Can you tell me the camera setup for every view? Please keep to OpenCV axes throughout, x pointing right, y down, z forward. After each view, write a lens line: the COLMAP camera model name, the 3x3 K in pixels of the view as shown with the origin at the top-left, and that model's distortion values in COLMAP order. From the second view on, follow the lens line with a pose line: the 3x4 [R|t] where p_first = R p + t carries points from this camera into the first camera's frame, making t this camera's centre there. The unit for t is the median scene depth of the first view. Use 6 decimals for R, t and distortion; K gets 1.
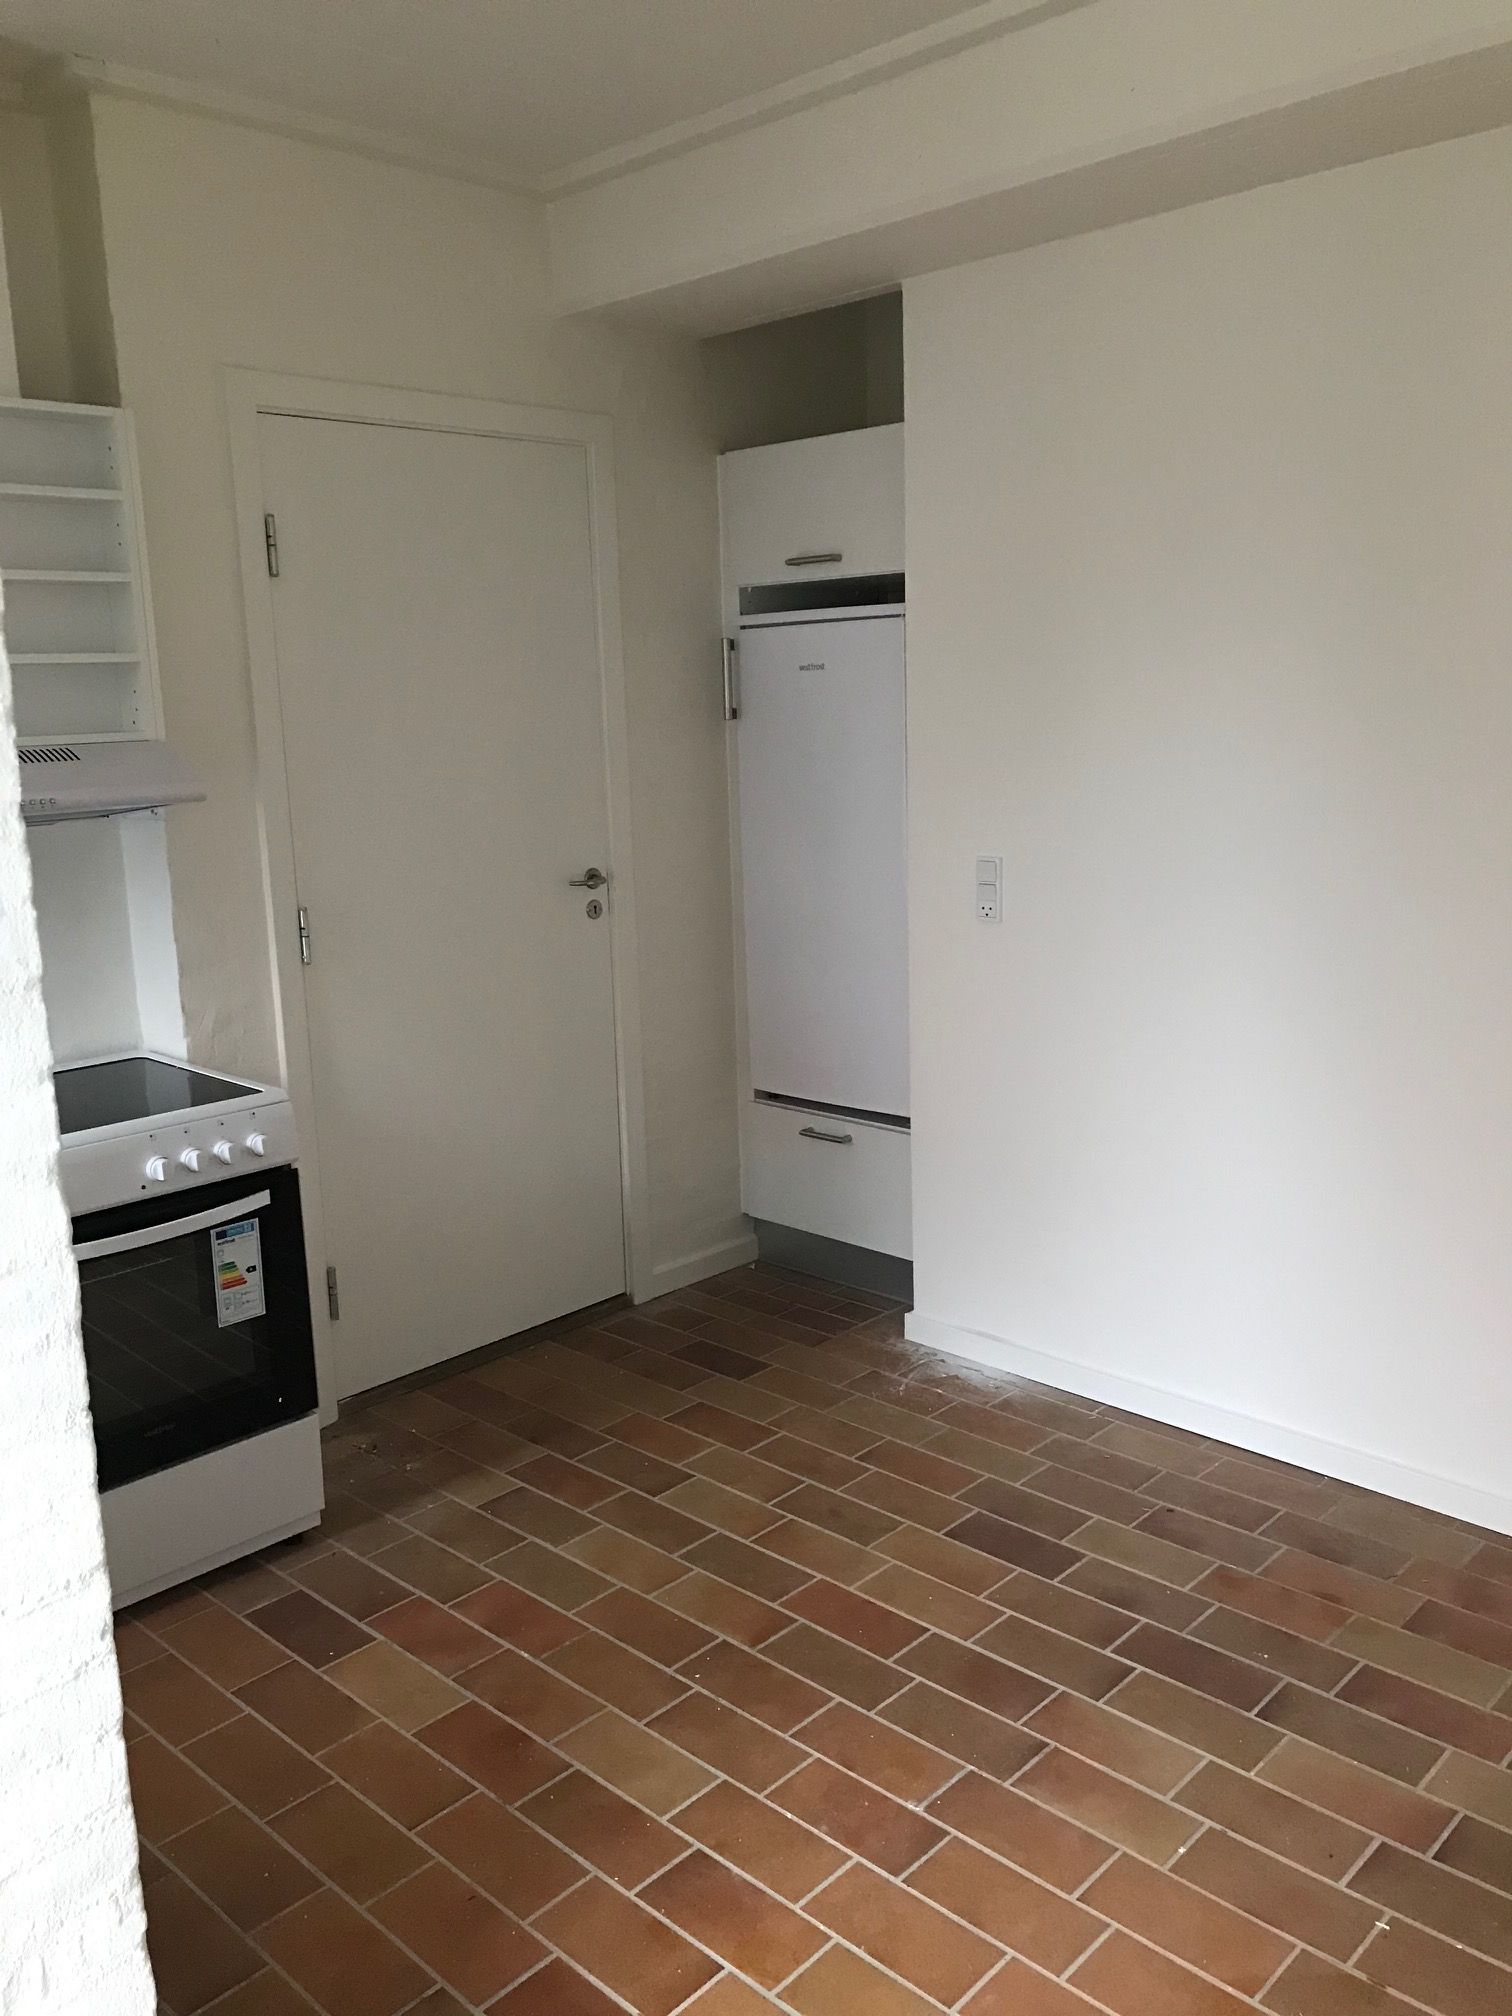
lens RADIAL K [[1662.8, 0, 756.0], [0, 1662.8, 1008.0], [0, 0, 1]] dist [0.082263, -0.054205]
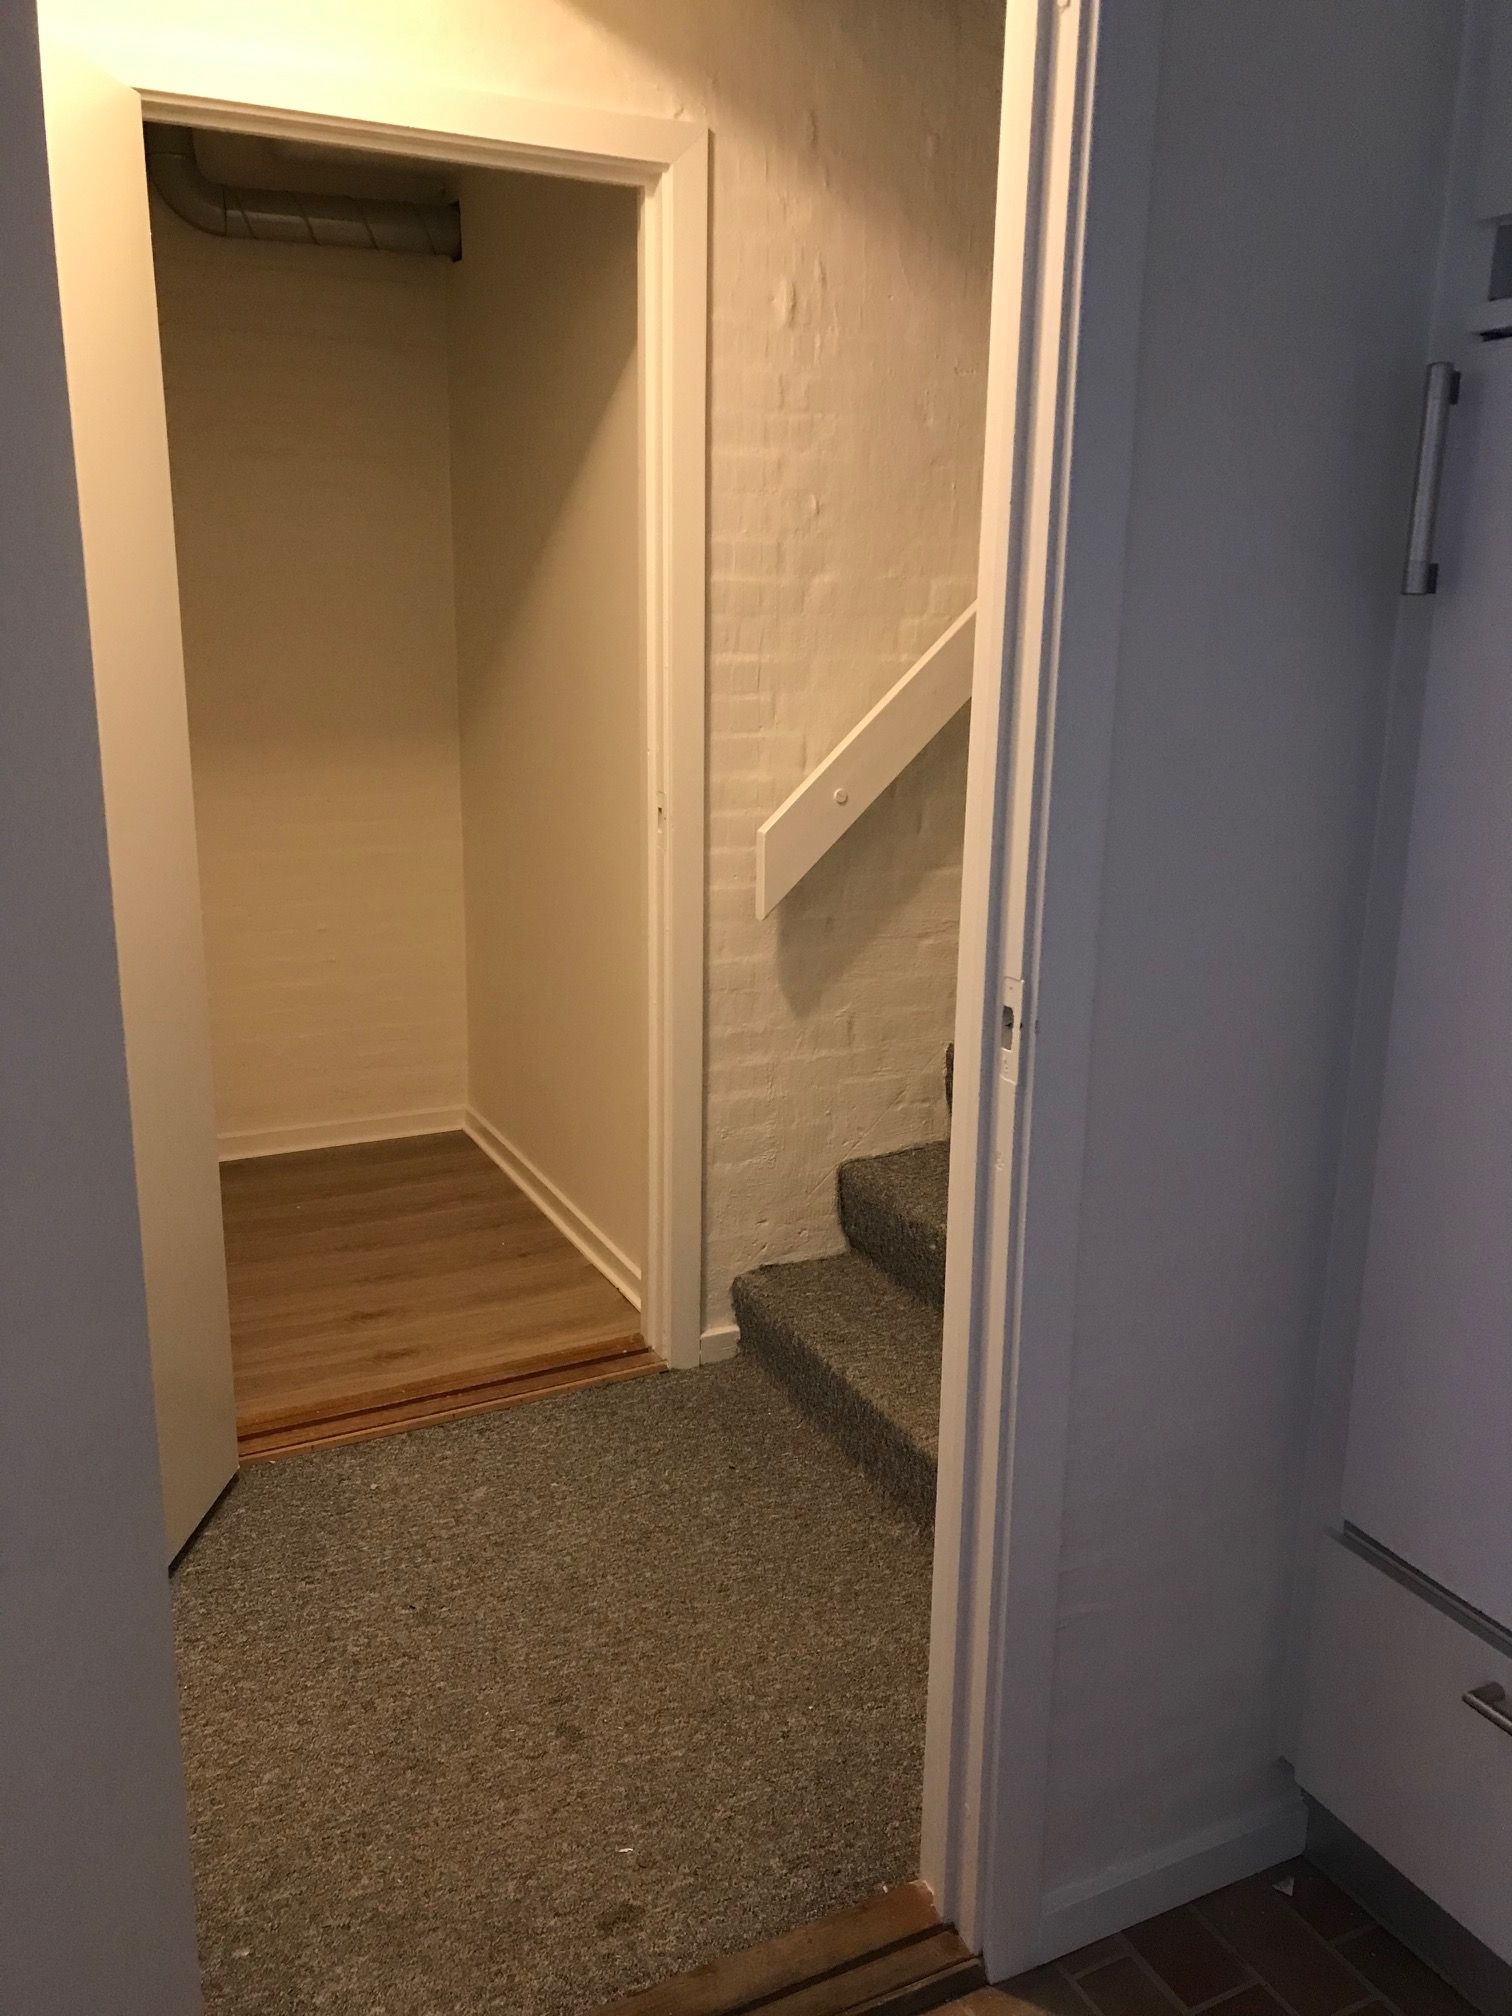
lens RADIAL K [[1662.8, 0, 756.0], [0, 1662.8, 1008.0], [0, 0, 1]] dist [0.082263, -0.054205]
pose [[0.943173, 0.127655, -0.306806, -0.026563], [-0.107820, 0.990879, 0.080827, -0.101273], [0.314325, -0.043154, 0.948334, 0.617265]]
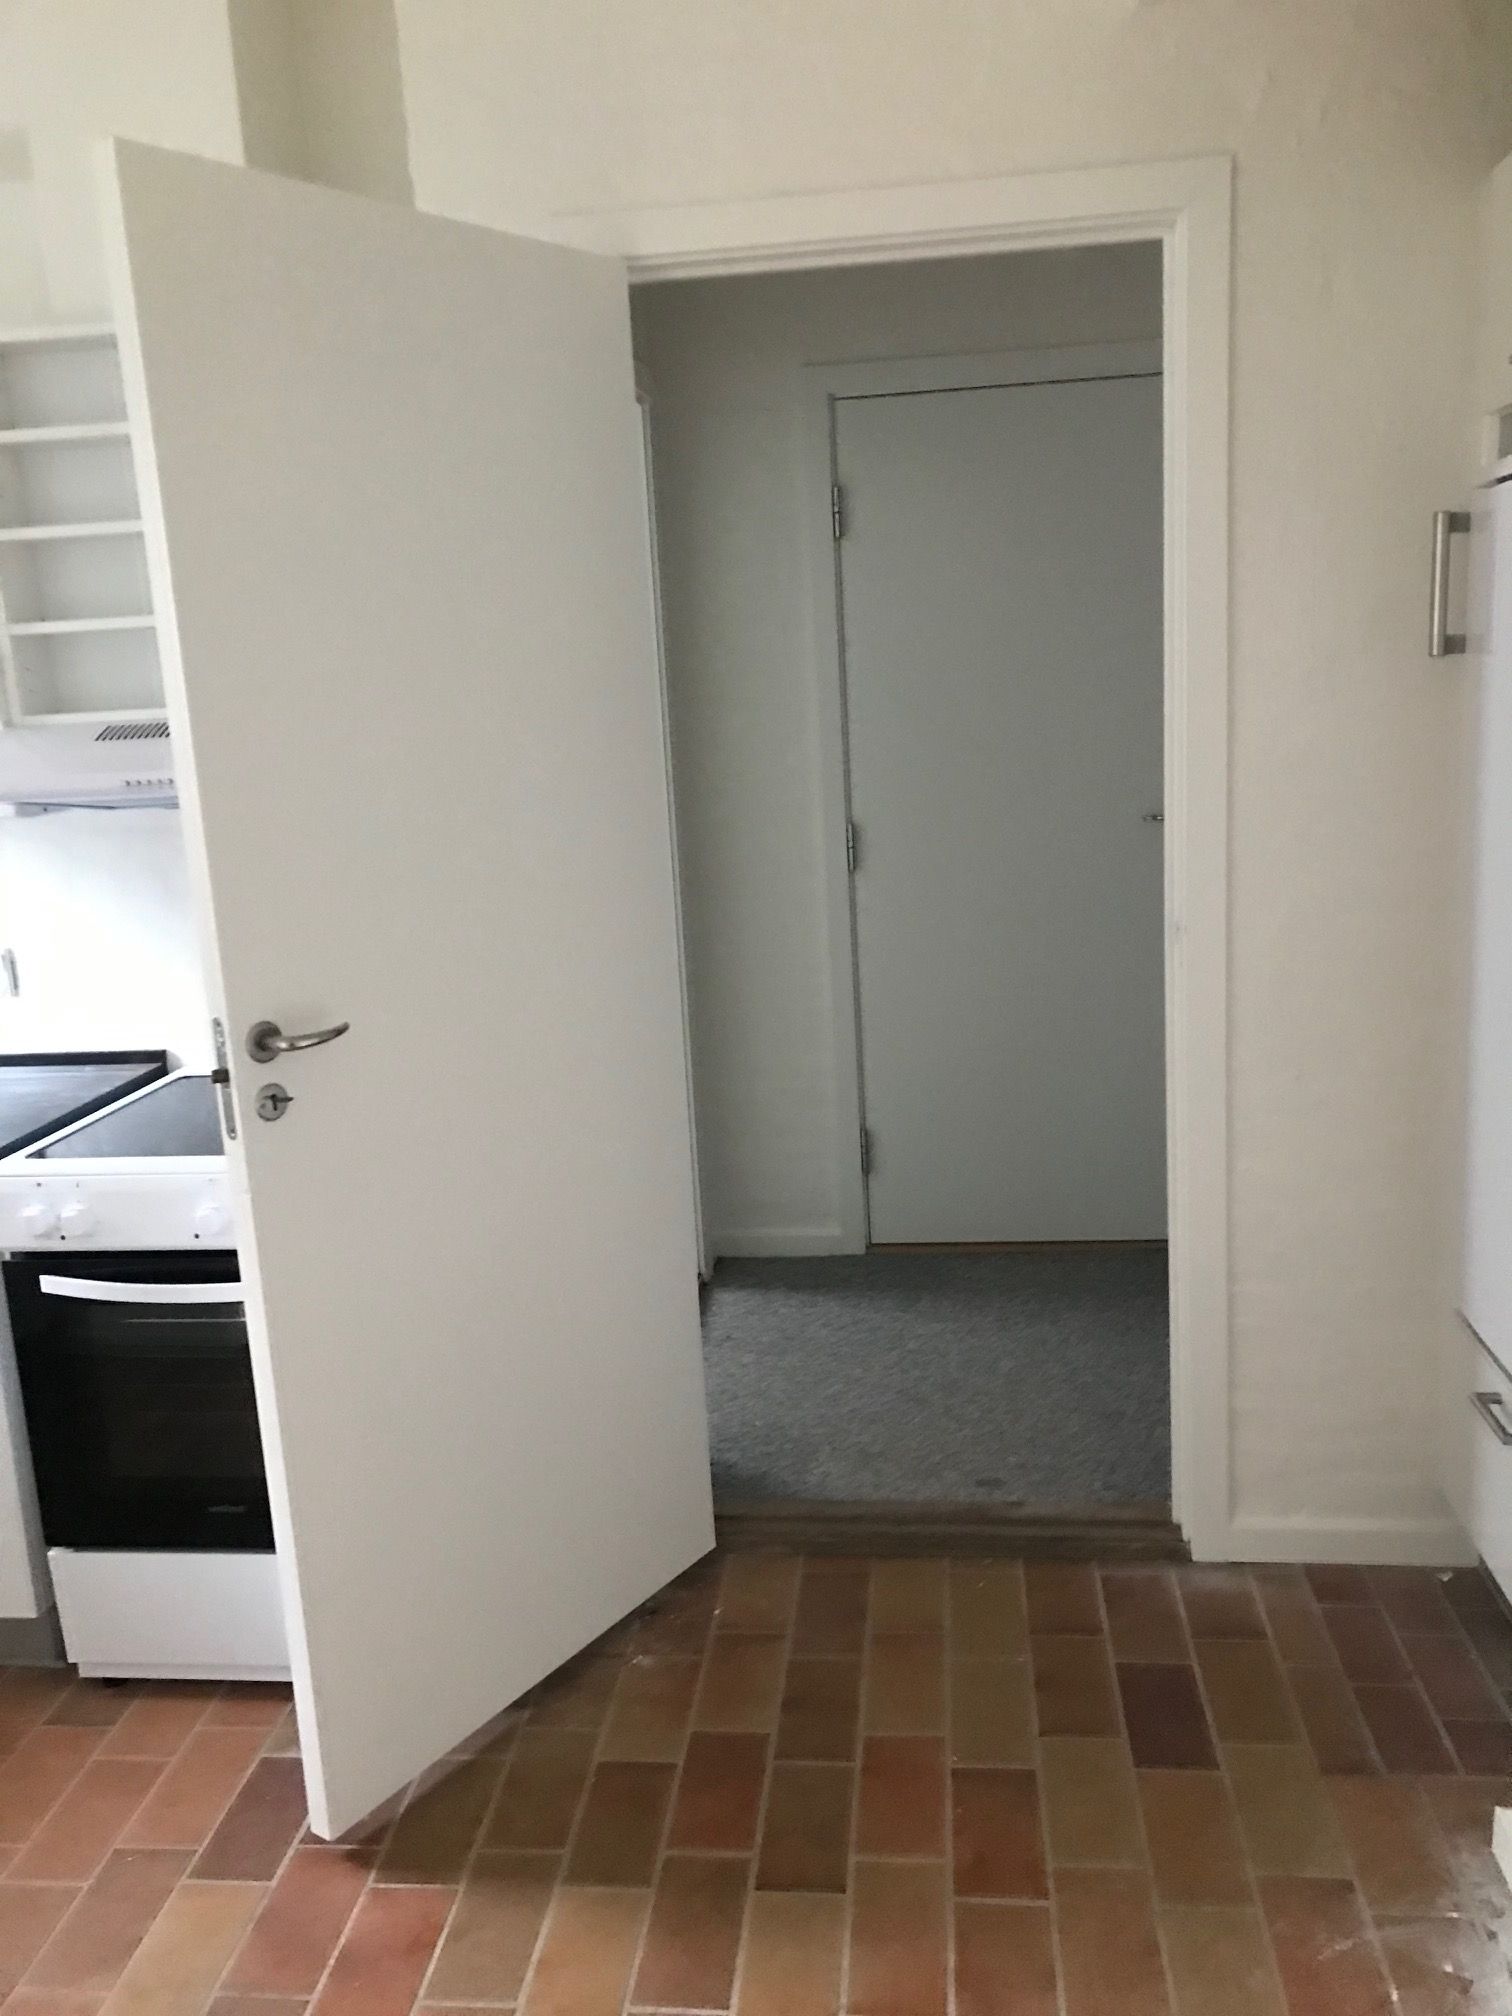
lens RADIAL K [[1662.8, 0, 756.0], [0, 1662.8, 1008.0], [0, 0, 1]] dist [0.082263, -0.054205]
pose [[0.607378, 0.158597, -0.778421, 0.321291], [-0.115325, 0.987092, 0.111127, -0.095030], [0.785998, 0.022275, 0.617828, 0.479762]]
